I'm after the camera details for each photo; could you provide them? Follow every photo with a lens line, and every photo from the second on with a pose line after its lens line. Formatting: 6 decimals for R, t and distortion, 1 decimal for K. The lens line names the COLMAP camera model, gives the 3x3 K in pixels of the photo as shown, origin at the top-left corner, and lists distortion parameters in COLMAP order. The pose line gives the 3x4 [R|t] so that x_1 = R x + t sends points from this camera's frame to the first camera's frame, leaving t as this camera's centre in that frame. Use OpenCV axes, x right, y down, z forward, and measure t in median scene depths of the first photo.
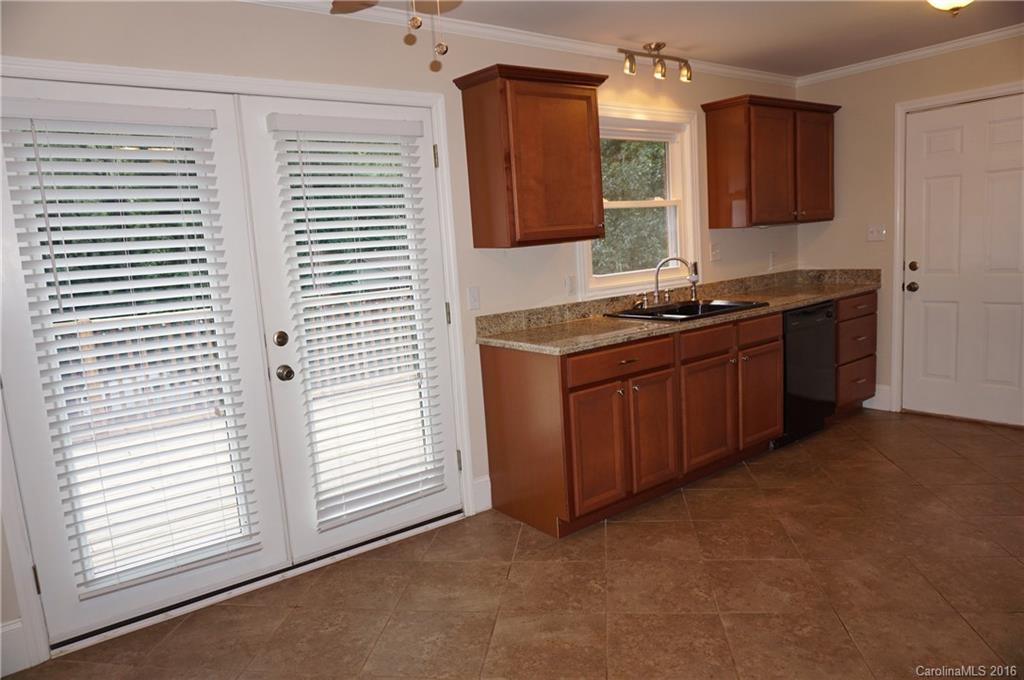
lens RADIAL K [[677.6, 0, 512.1], [0, 677.6, 347.6], [0, 0, 1]] dist [-0.036742, 0.005611]
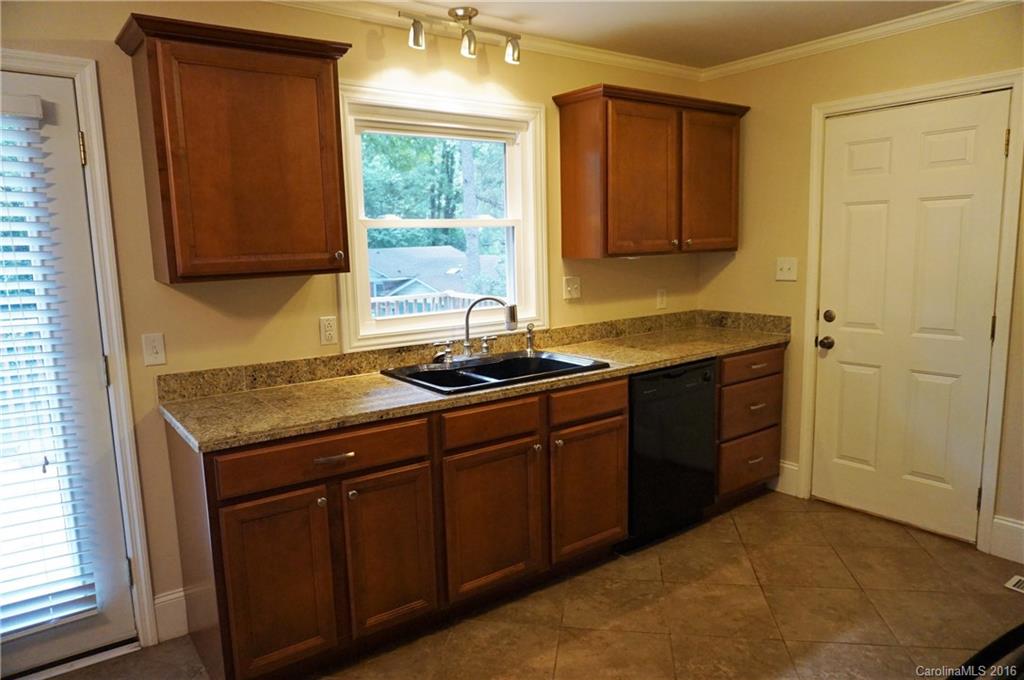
lens RADIAL K [[677.6, 0, 512.1], [0, 677.6, 347.6], [0, 0, 1]] dist [-0.036742, 0.005611]
pose [[0.998958, 0.044867, -0.008385, 0.275870], [-0.044896, 0.998986, -0.003232, -0.075759], [0.008231, 0.003605, 0.999960, 0.249314]]
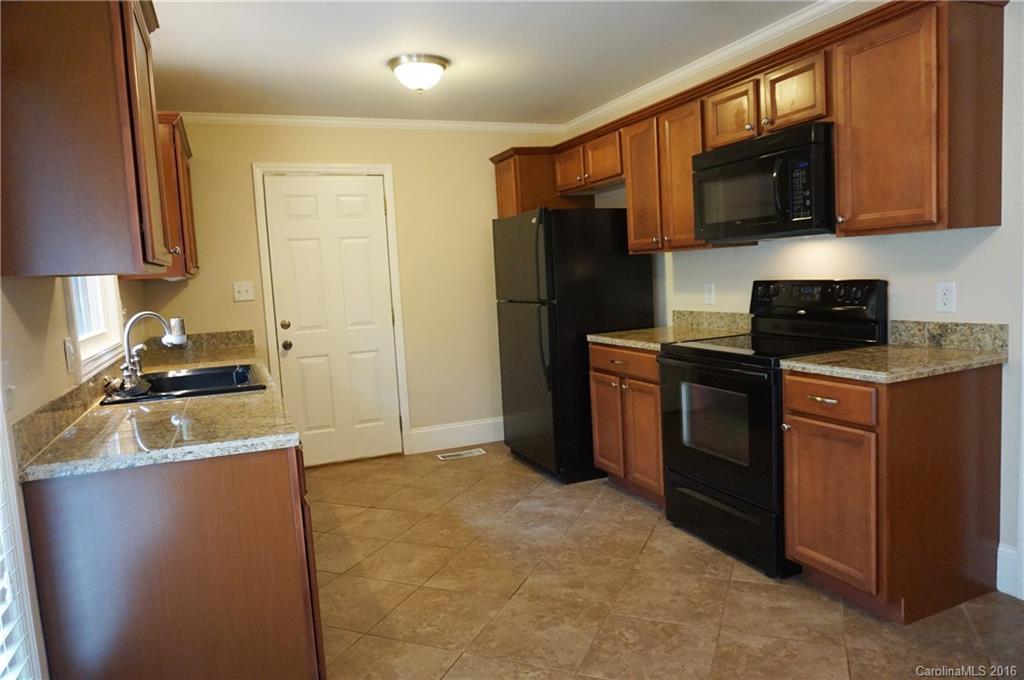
lens RADIAL K [[677.6, 0, 512.1], [0, 677.6, 347.6], [0, 0, 1]] dist [-0.036742, 0.005611]
pose [[0.264539, -0.049232, 0.963118, -0.335812], [0.183840, 0.982956, -0.000249, -0.027885], [-0.946690, 0.177125, 0.269081, 0.464157]]
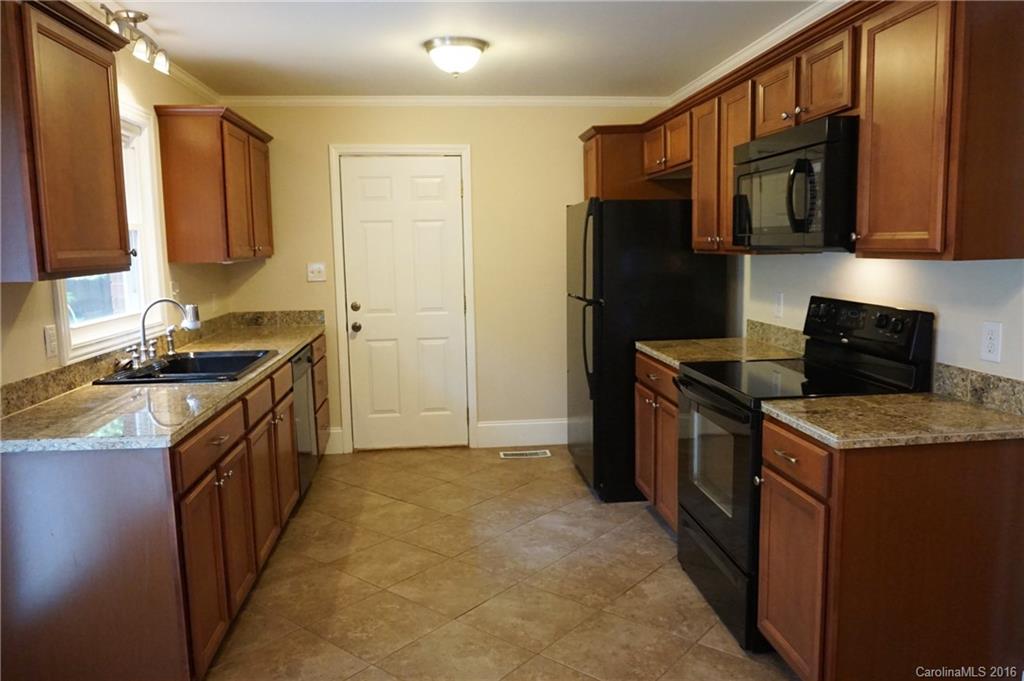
lens RADIAL K [[738.0, 0, 510.3], [0, 738.0, 349.0], [0, 0, 1]] dist [-0.029345, 0.004083]
pose [[0.529443, -0.055873, 0.846503, -0.256894], [0.110634, 0.993855, -0.003598, -0.031733], [-0.841100, 0.095557, 0.532371, 0.244190]]
